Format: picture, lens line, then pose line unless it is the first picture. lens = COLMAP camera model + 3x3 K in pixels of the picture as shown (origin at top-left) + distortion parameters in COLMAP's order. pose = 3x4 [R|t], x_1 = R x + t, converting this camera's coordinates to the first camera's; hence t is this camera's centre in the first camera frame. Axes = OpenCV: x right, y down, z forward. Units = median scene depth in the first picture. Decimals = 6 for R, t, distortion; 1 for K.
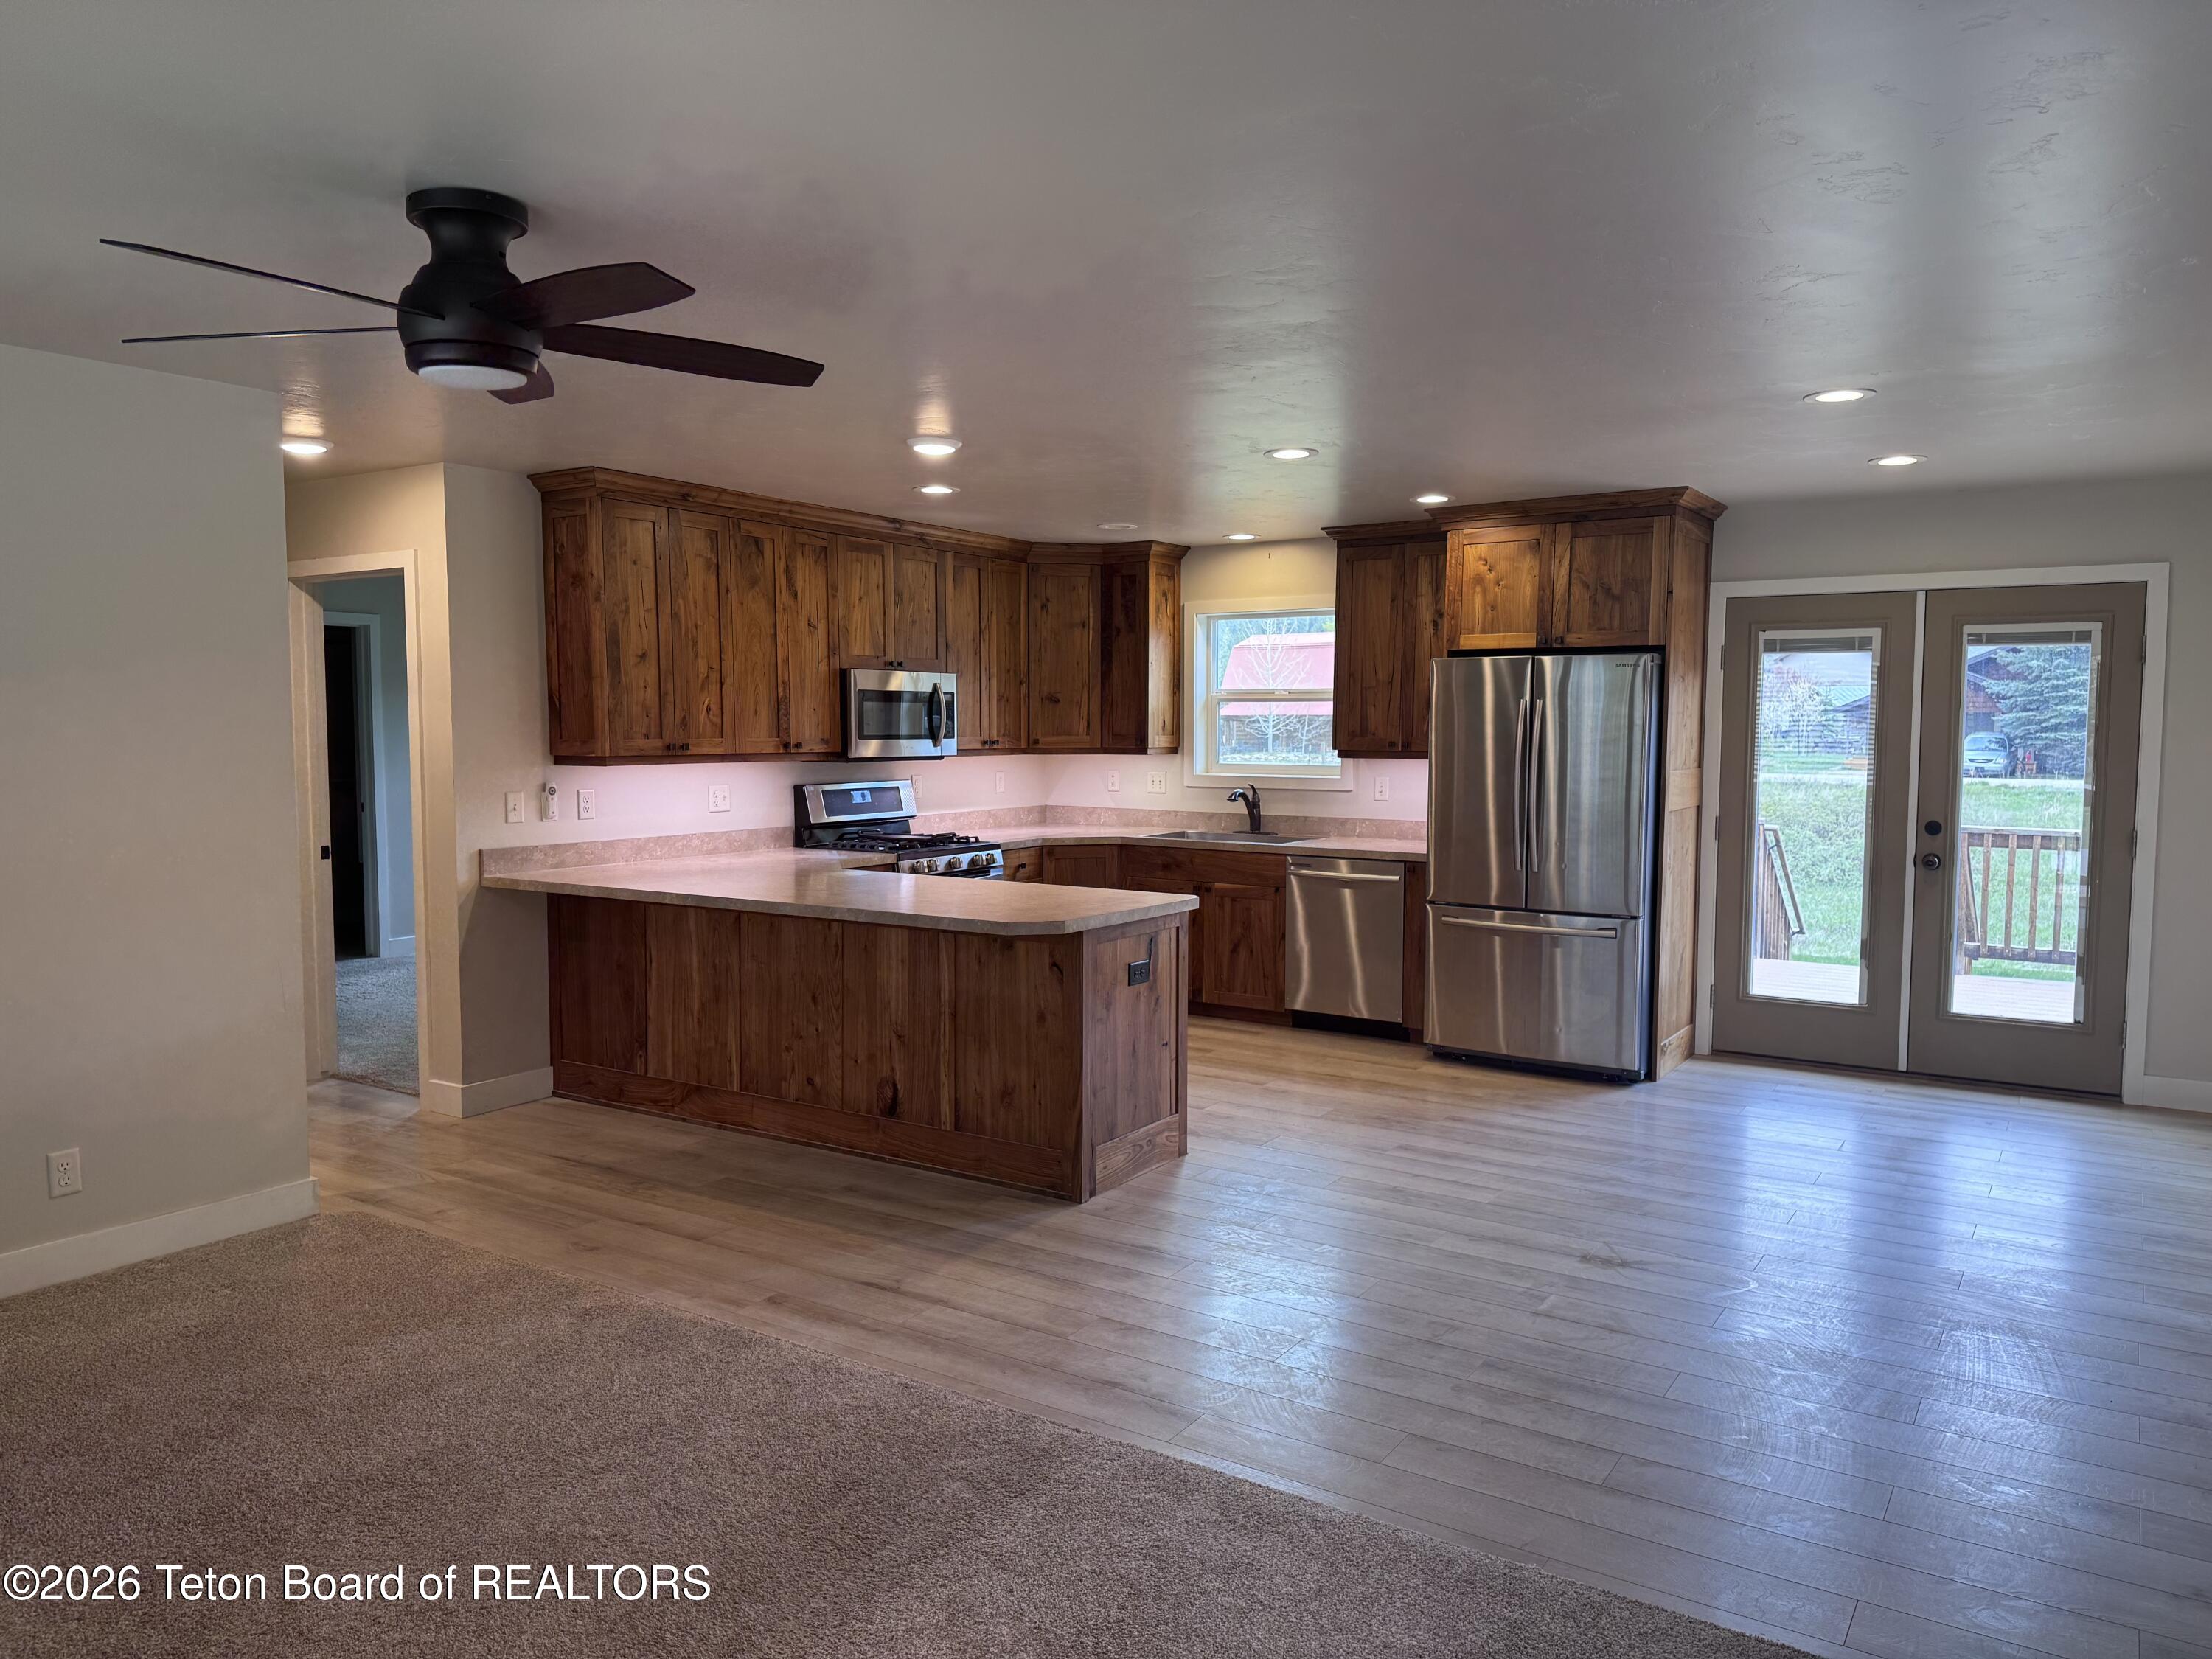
lens RADIAL K [[1576.5, 0, 1106.0], [0, 1576.5, 829.5], [0, 0, 1]] dist [0.002781, 0.340515]
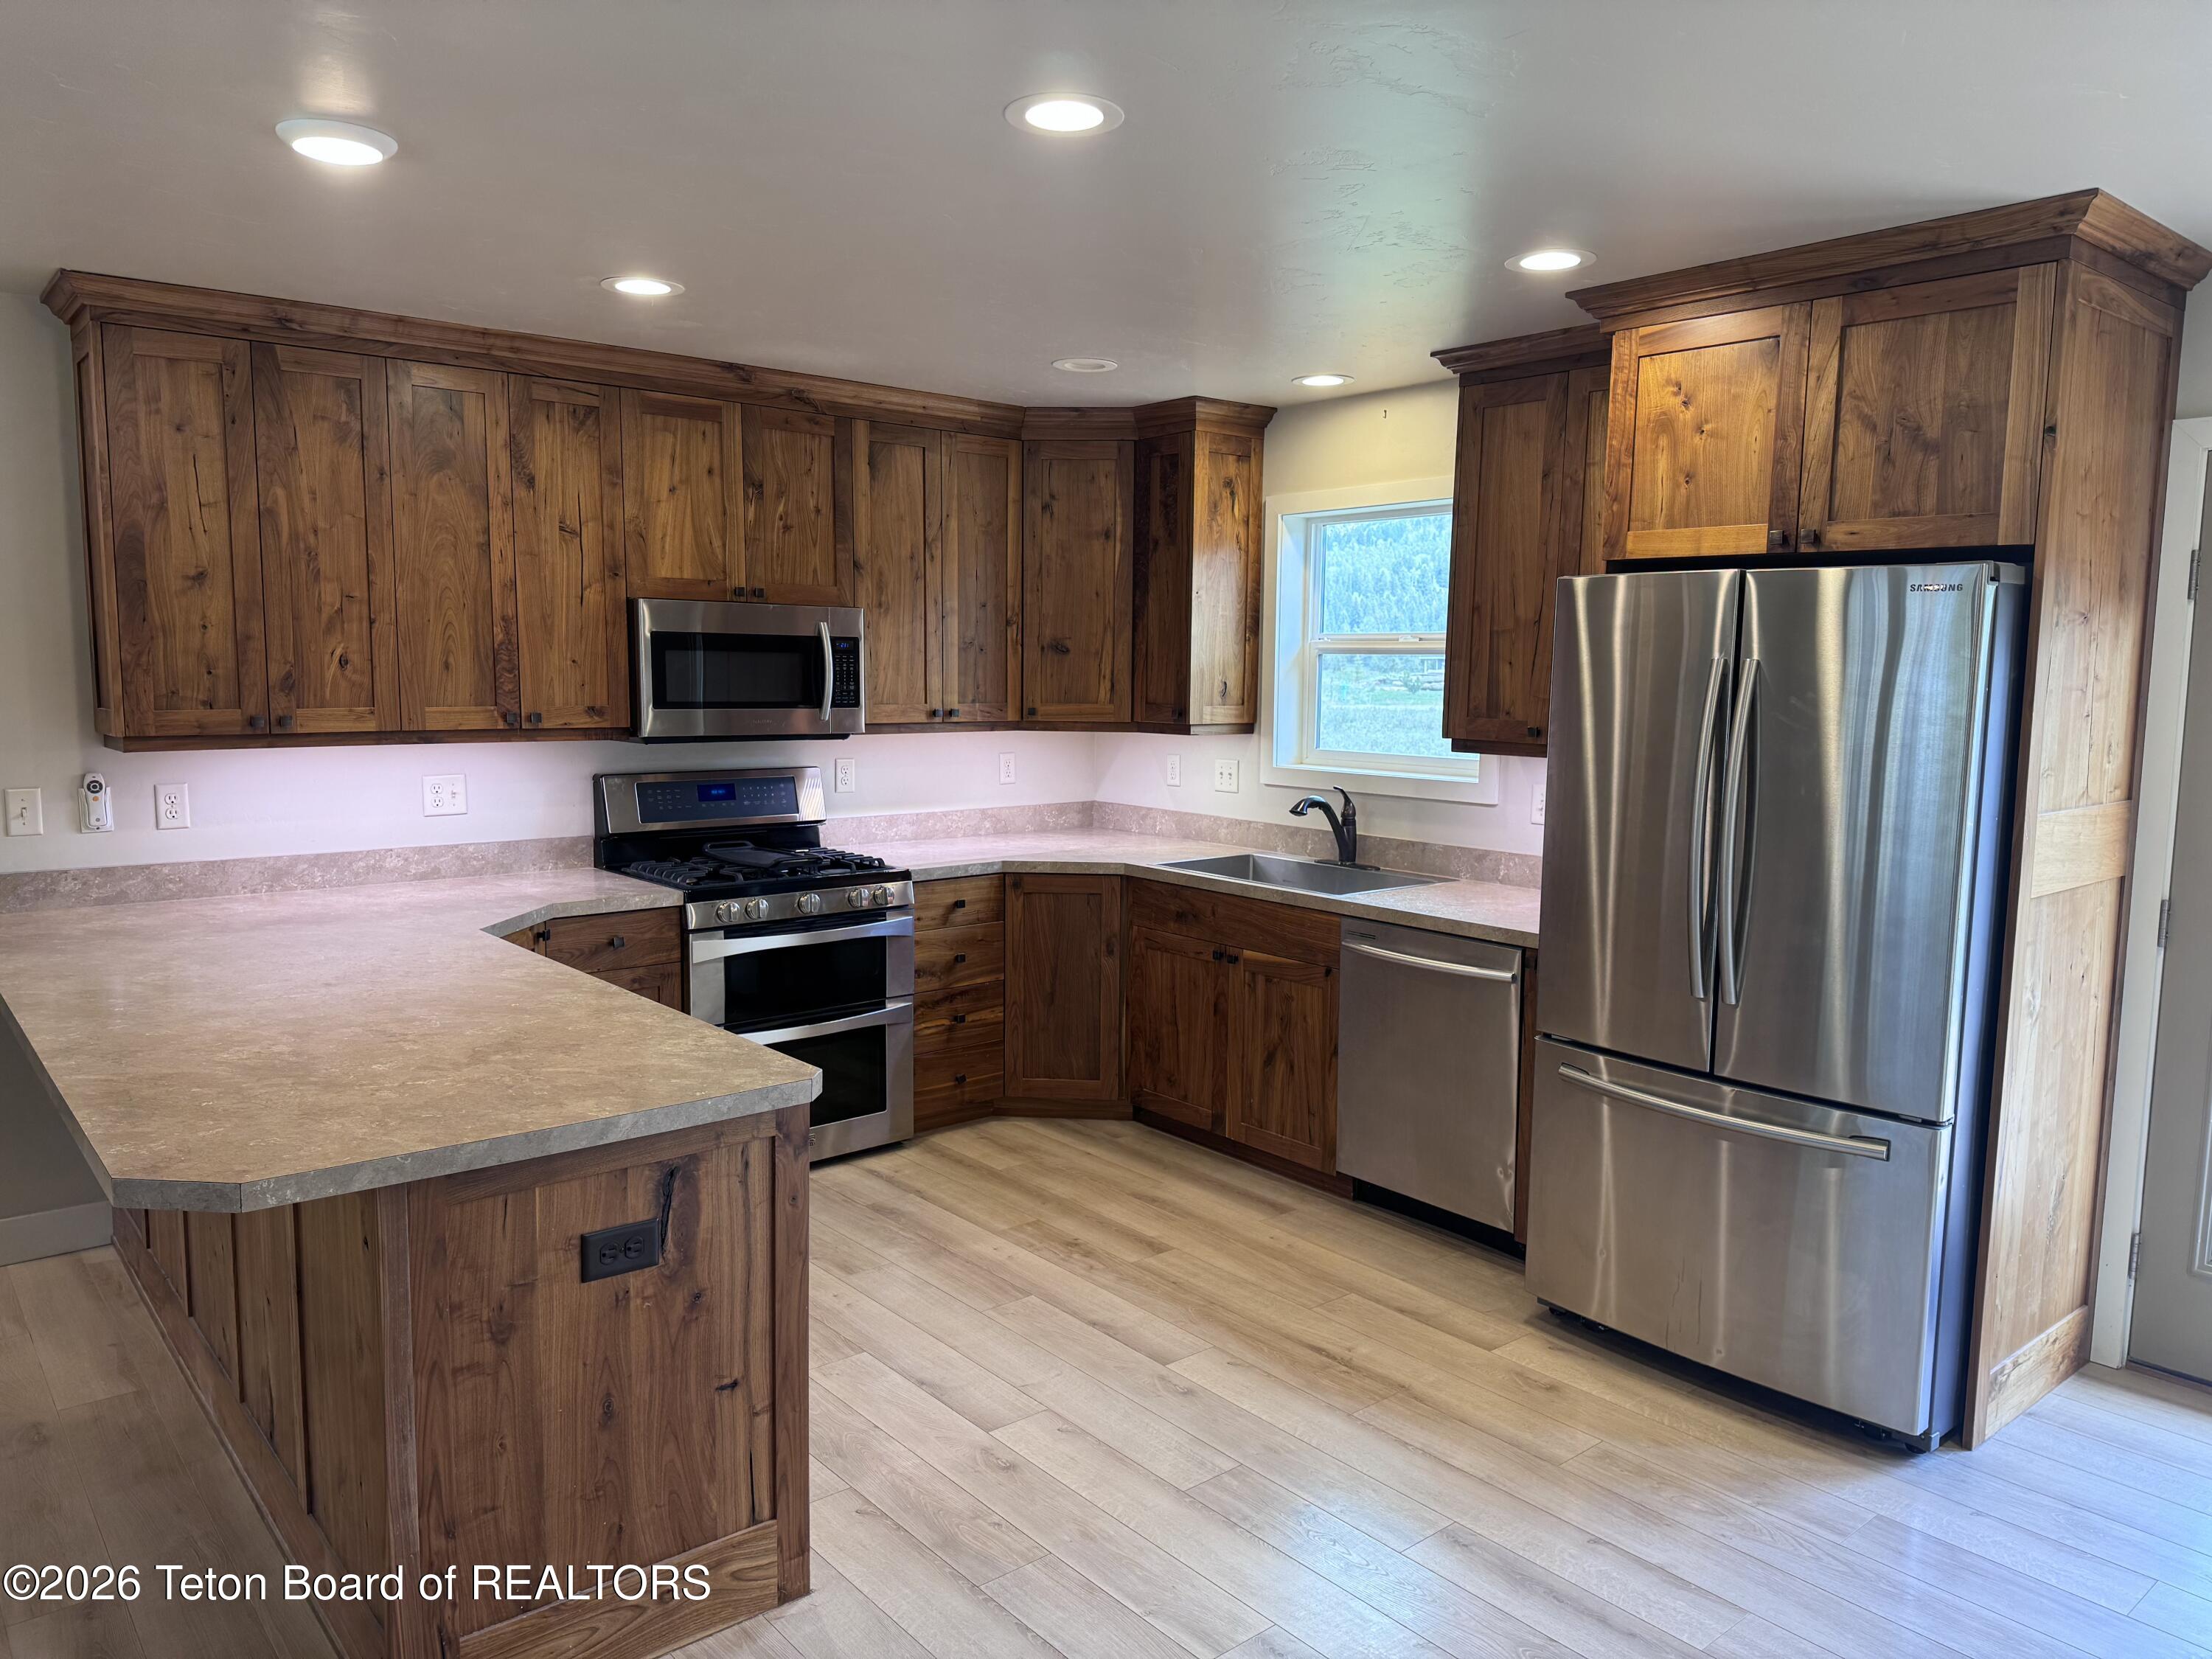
lens RADIAL K [[1567.9, 0, 1106.0], [0, 1567.9, 829.5], [0, 0, 1]] dist [0.031457, -0.034792]
pose [[0.959246, 0.039391, -0.279812, 0.200386], [-0.028899, 0.998719, 0.041524, -0.039578], [0.281089, -0.031745, 0.959156, 0.427472]]
